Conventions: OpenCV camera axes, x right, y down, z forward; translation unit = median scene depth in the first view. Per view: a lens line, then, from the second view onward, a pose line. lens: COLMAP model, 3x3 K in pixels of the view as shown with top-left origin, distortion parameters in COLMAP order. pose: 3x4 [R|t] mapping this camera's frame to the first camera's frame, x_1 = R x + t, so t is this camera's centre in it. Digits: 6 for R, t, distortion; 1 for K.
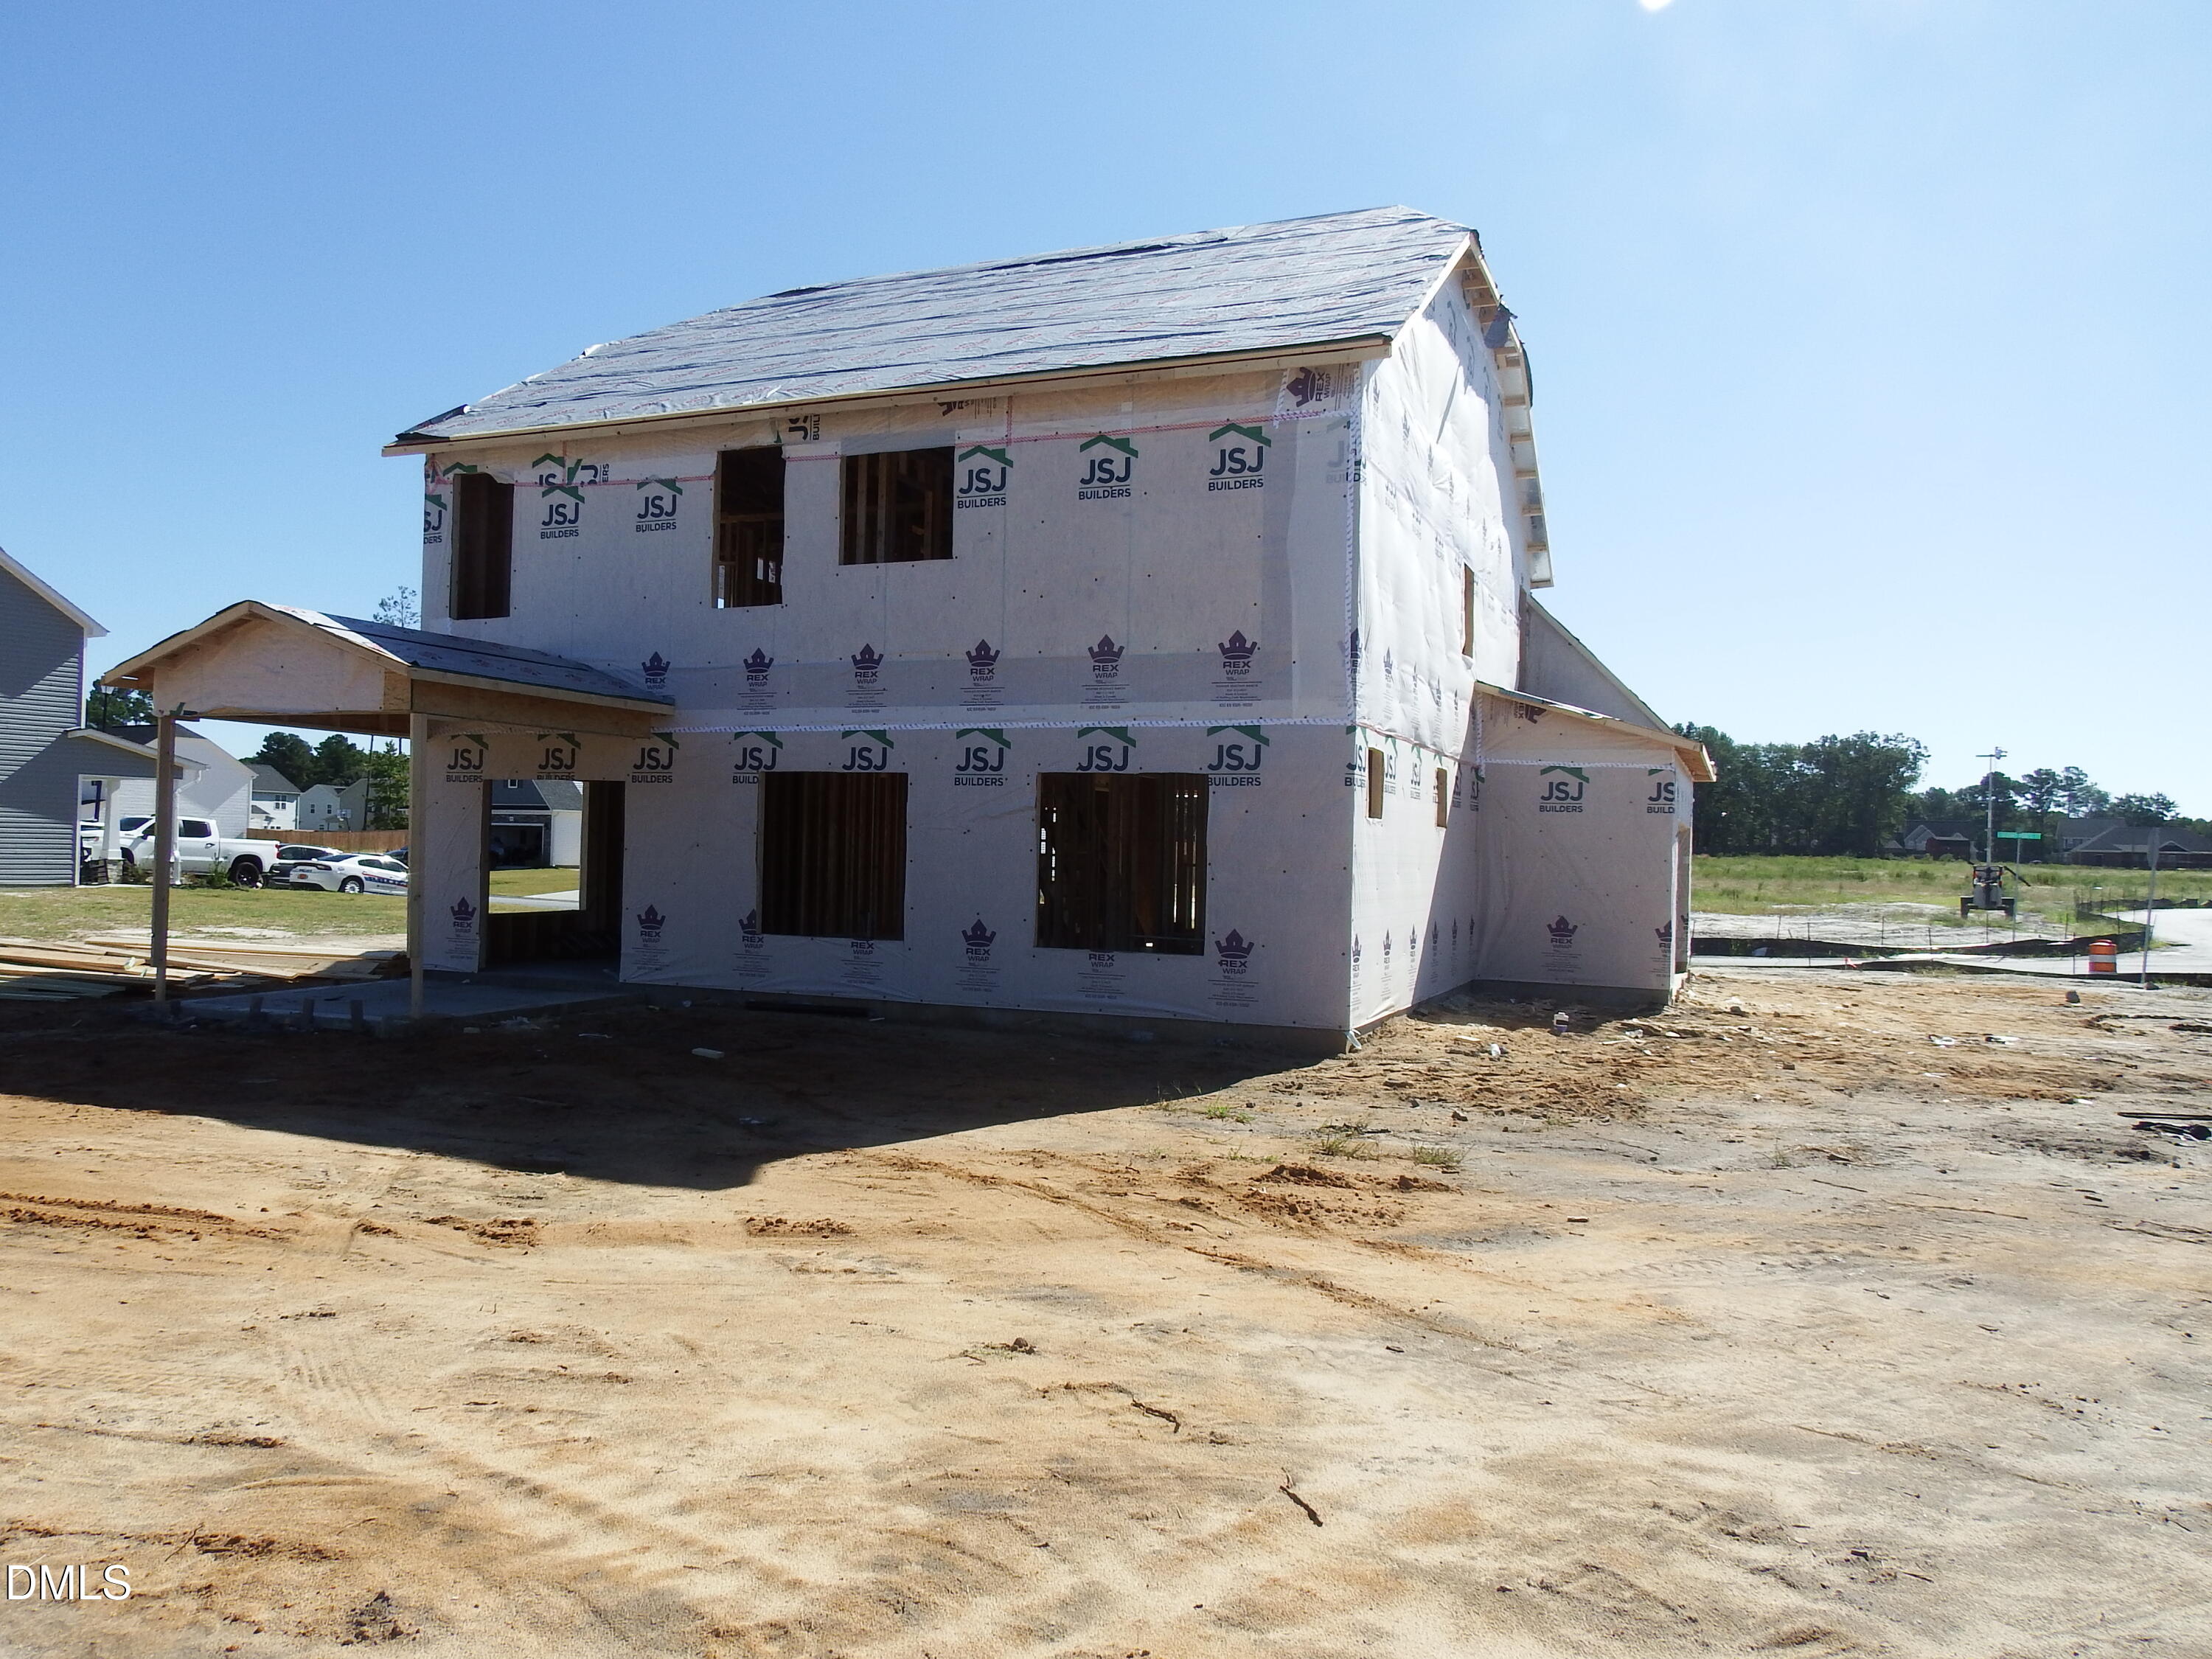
lens RADIAL K [[1603.3, 0, 1106.0], [0, 1603.3, 829.5], [0, 0, 1]] dist [-0.006950, -0.001965]
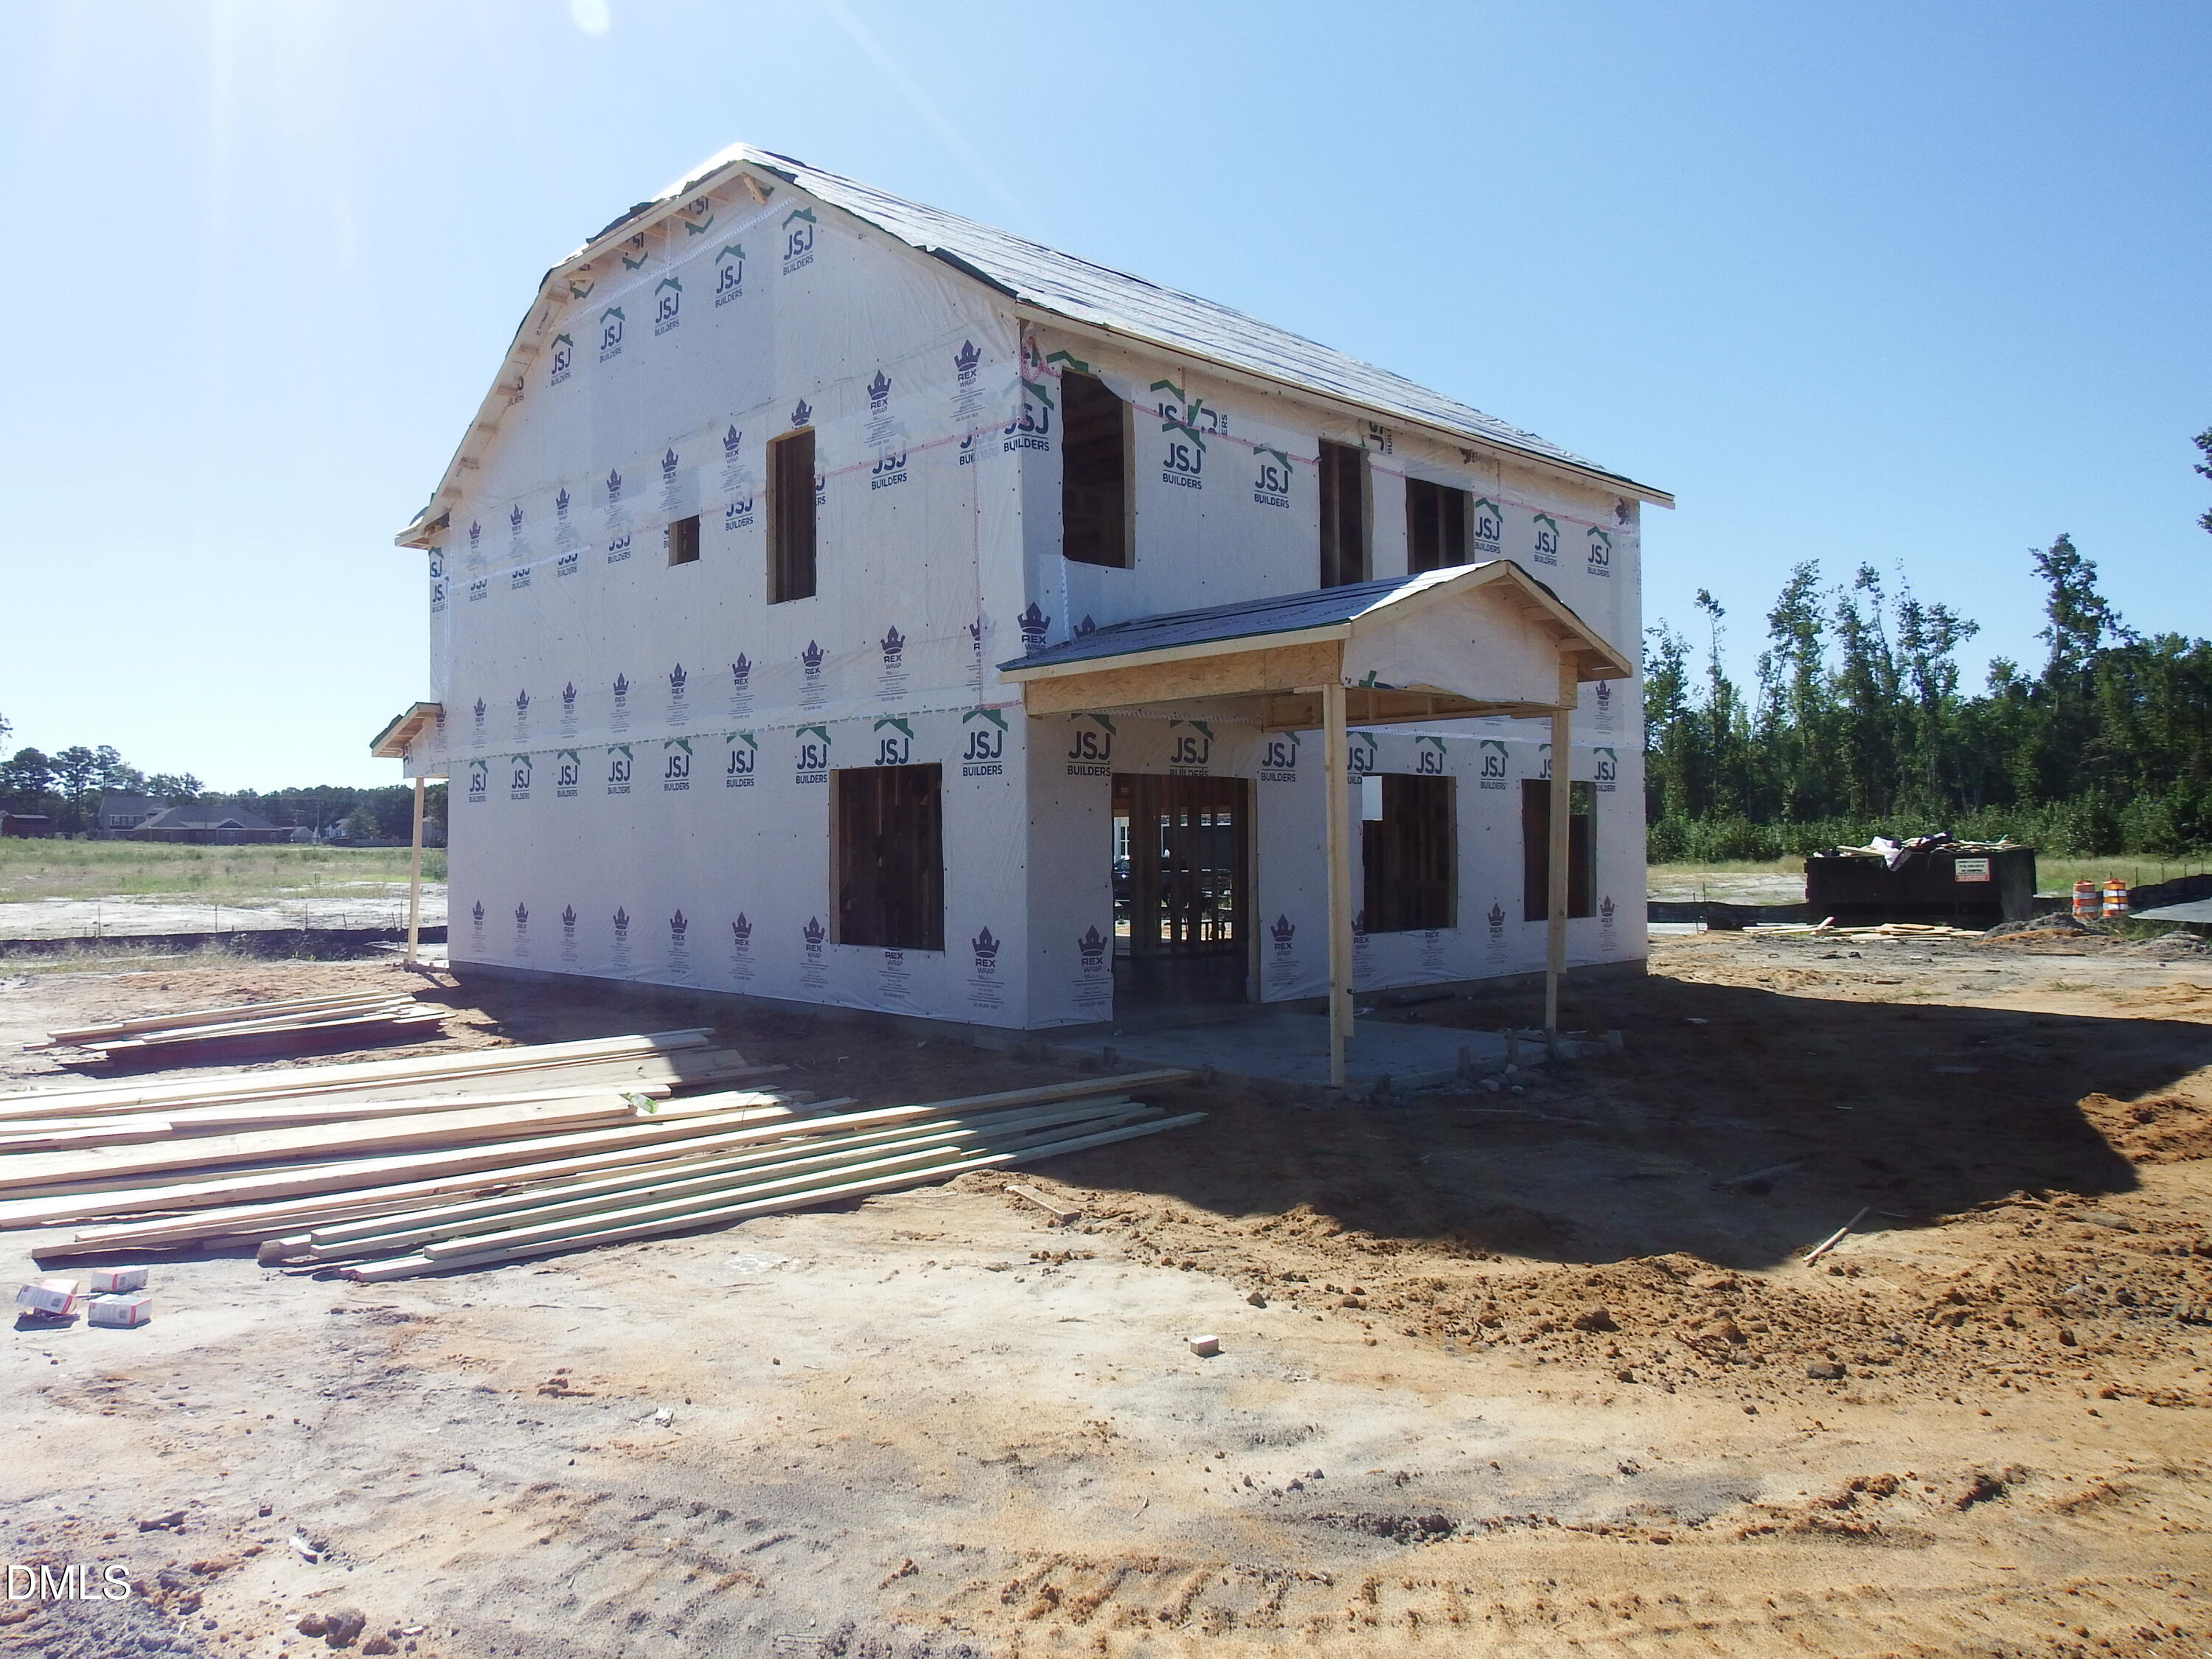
lens RADIAL K [[1552.4, 0, 1105.4], [0, 1552.4, 815.8], [0, 0, 1]] dist [0.001092, 0.000717]
pose [[0.414527, -0.010233, 0.909980, -1.097648], [0.005000, 0.999947, 0.008967, -0.017307], [-0.910023, 0.000833, 0.414556, 0.700331]]
